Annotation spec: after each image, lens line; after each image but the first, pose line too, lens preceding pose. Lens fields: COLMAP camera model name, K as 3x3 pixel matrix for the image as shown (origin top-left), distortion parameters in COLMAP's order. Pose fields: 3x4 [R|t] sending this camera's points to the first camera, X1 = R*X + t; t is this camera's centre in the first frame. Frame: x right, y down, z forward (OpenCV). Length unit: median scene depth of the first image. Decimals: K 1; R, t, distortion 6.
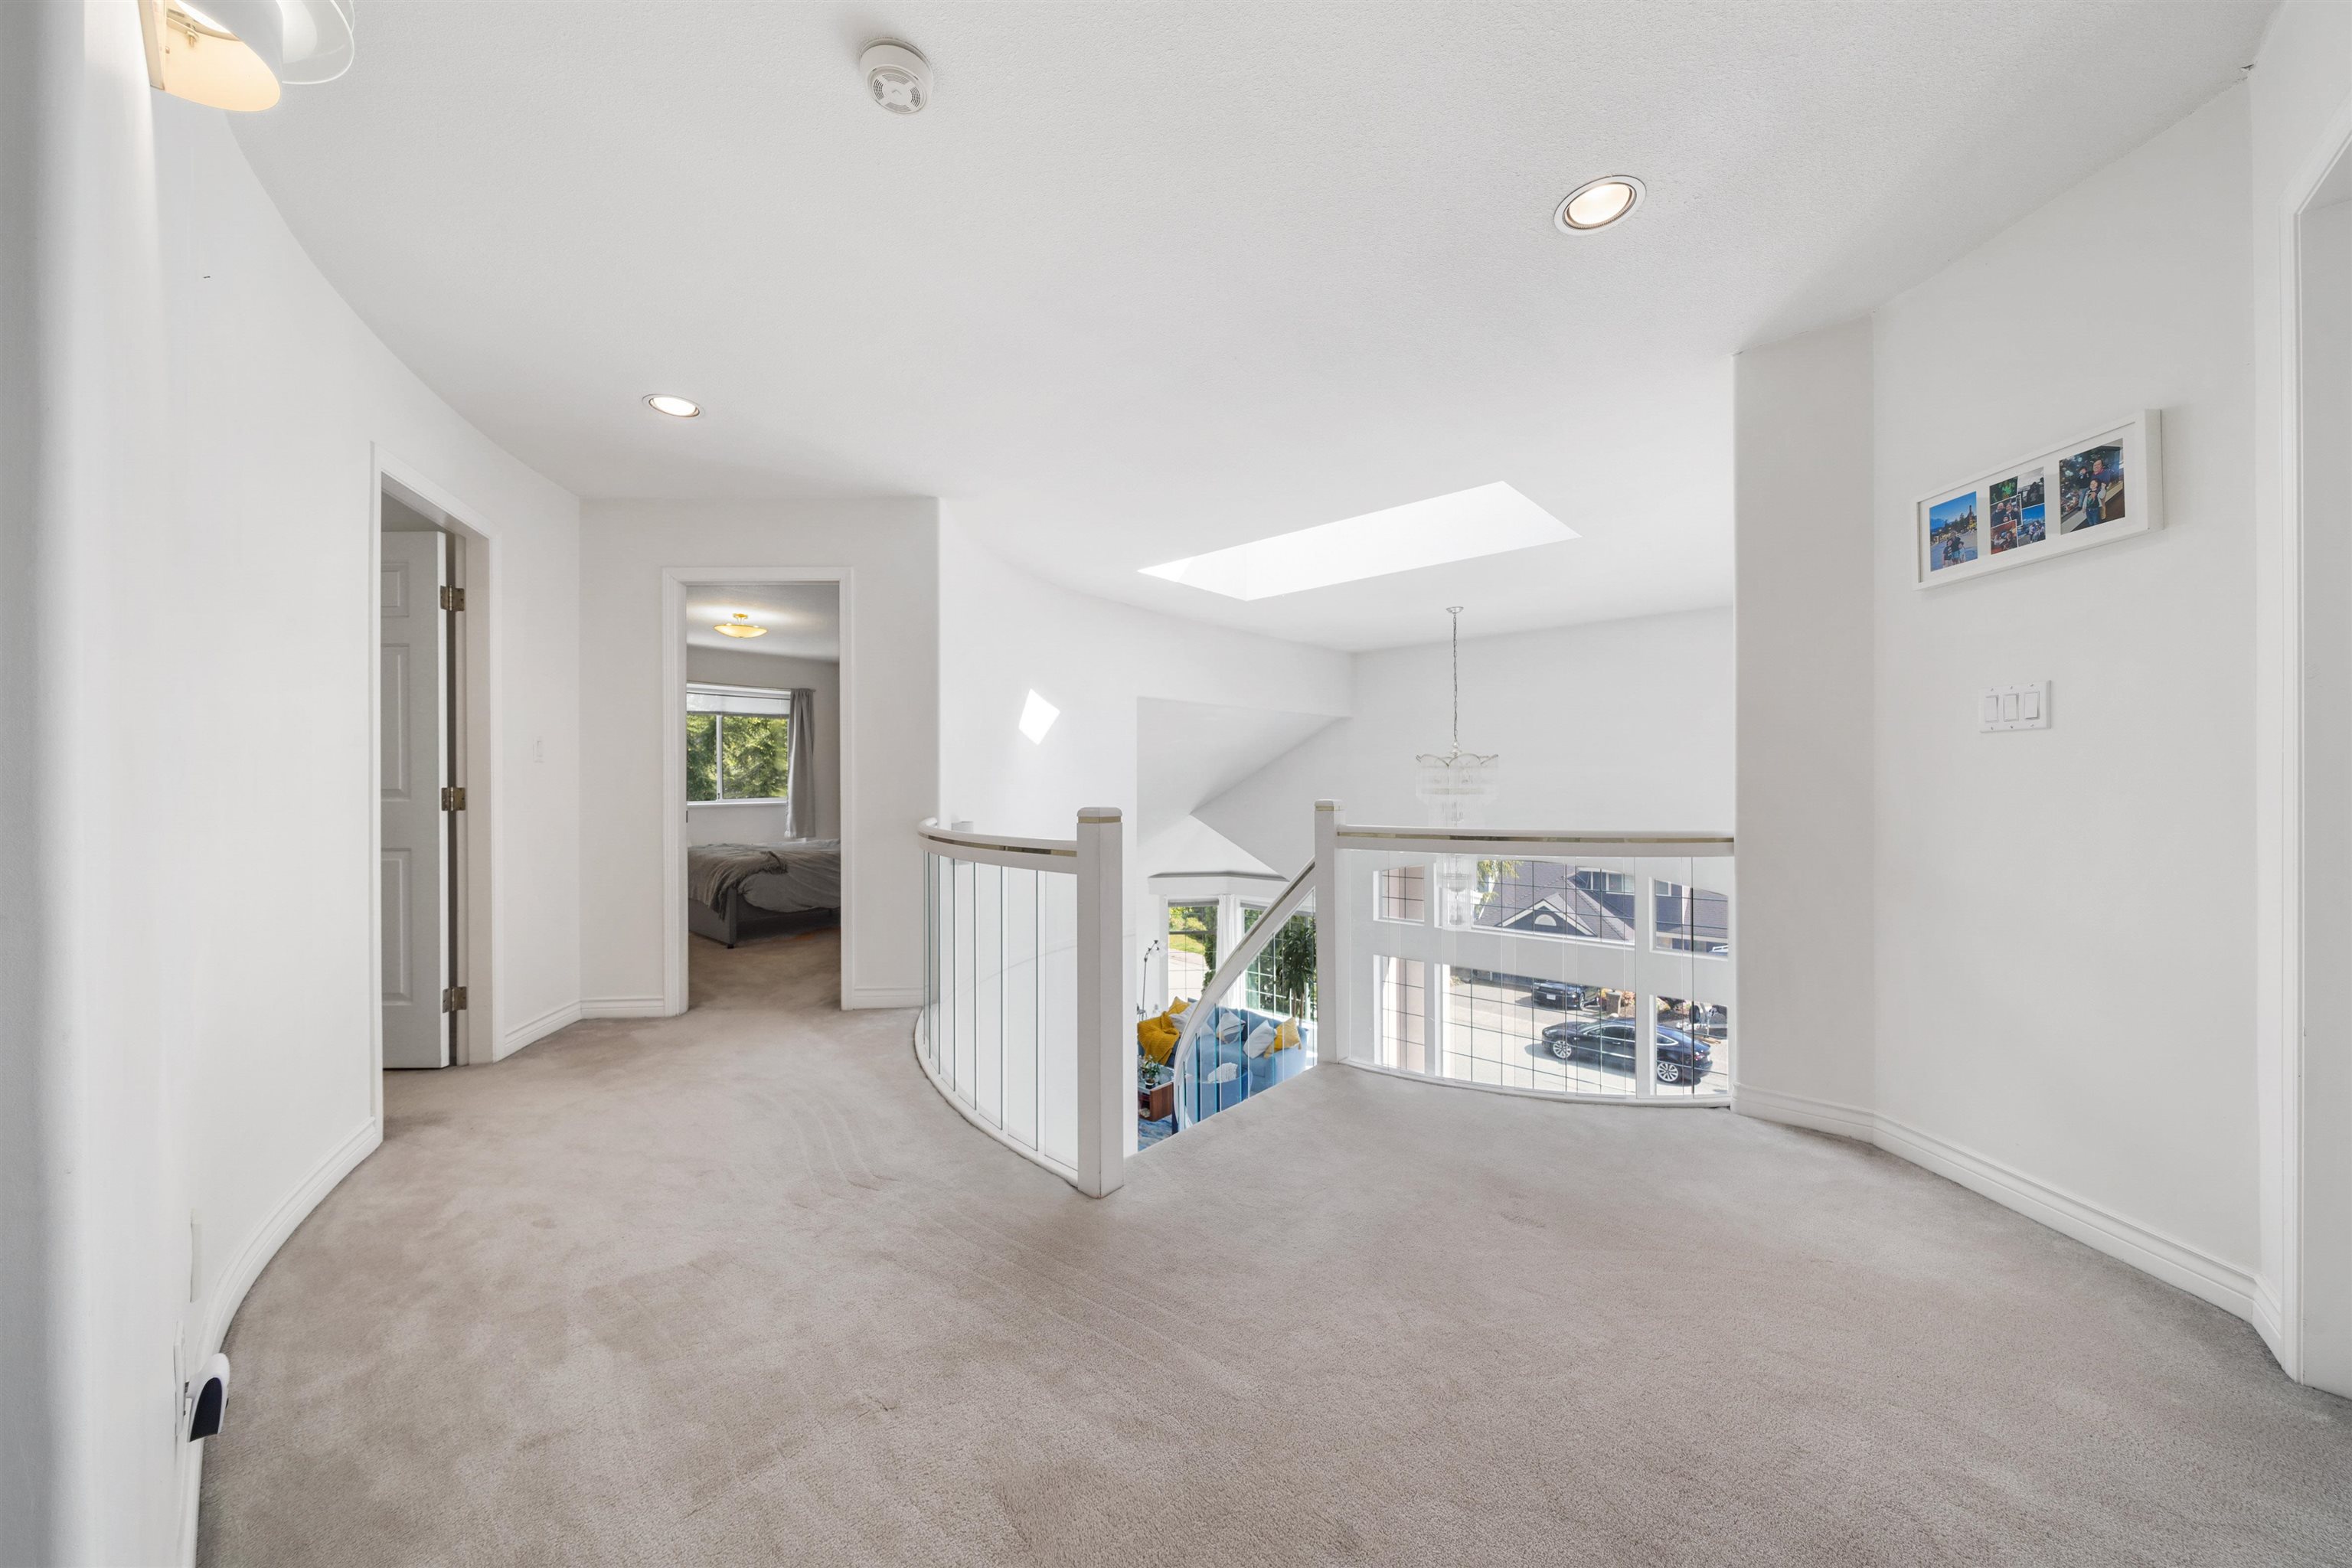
lens RADIAL K [[820.5, 0, 1160.5], [0, 820.5, 777.2], [0, 0, 1]] dist [-0.003612, -0.000127]
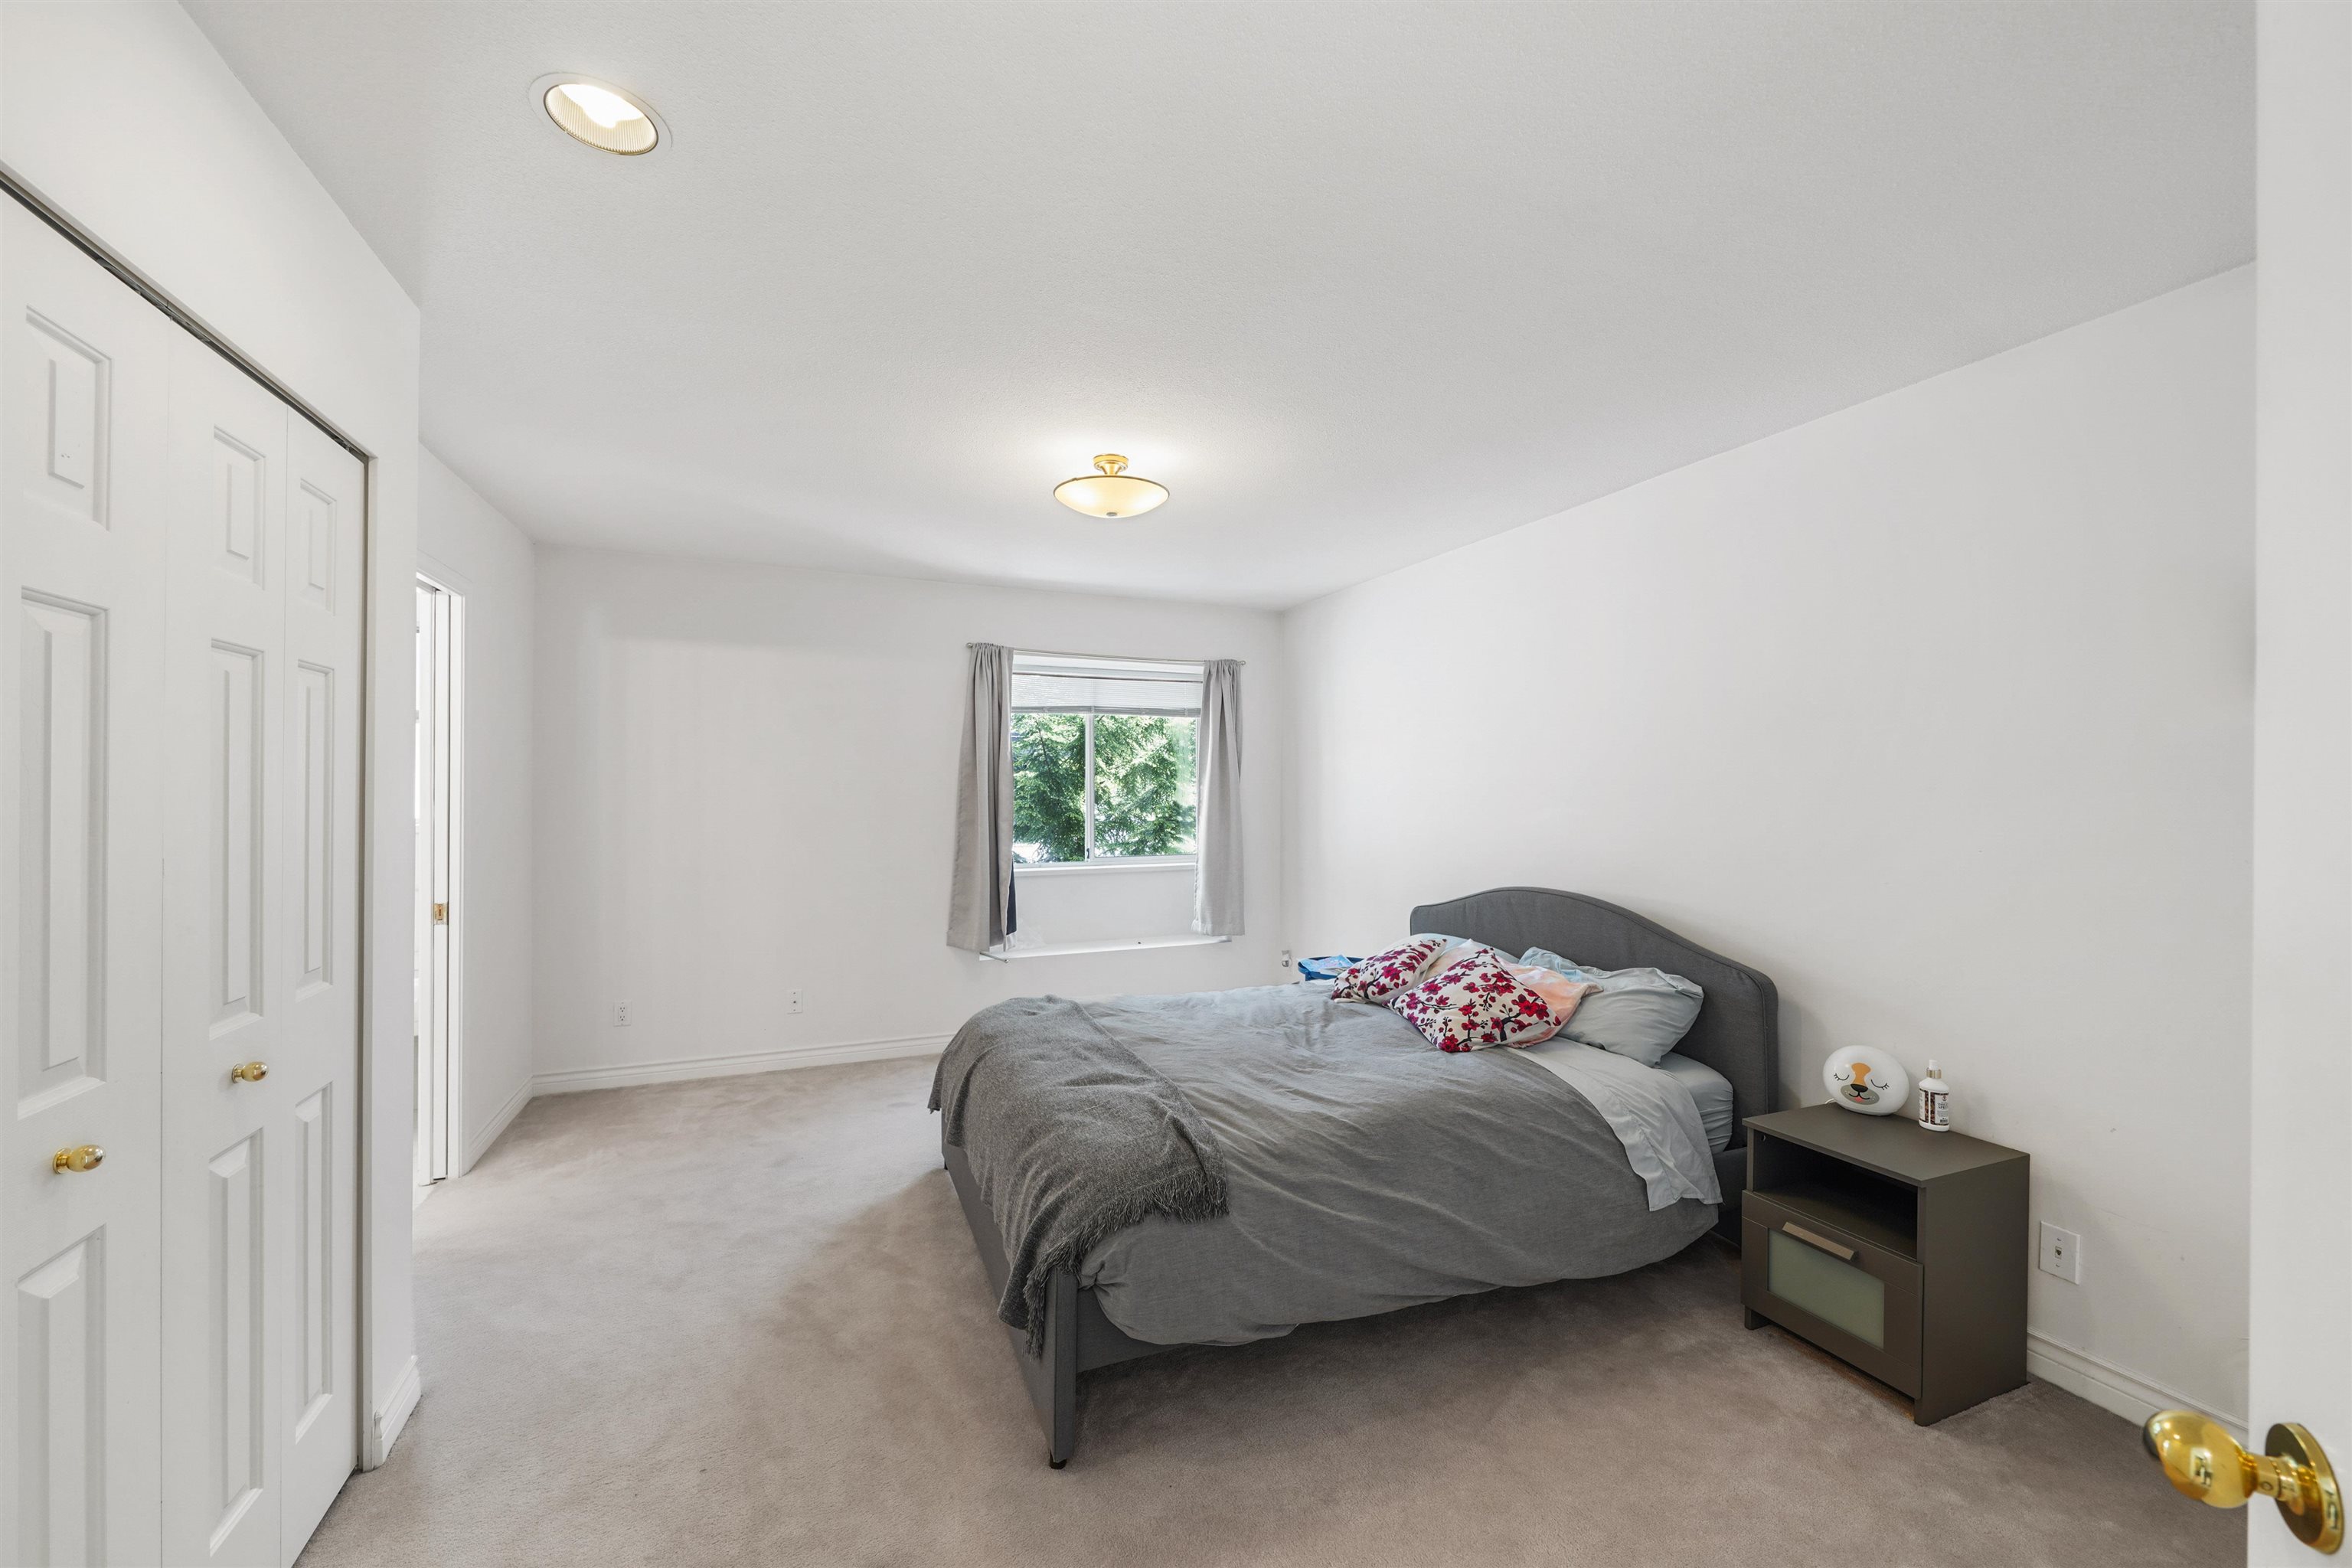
lens RADIAL K [[873.9, 0, 1172.1], [0, 873.9, 782.7], [0, 0, 1]] dist [0.000127, 0.000000]
pose [[0.907394, 0.007380, -0.420216, -0.210750], [-0.006244, 0.999972, 0.004078, -0.027319], [0.420234, -0.001076, 0.907415, 0.433791]]
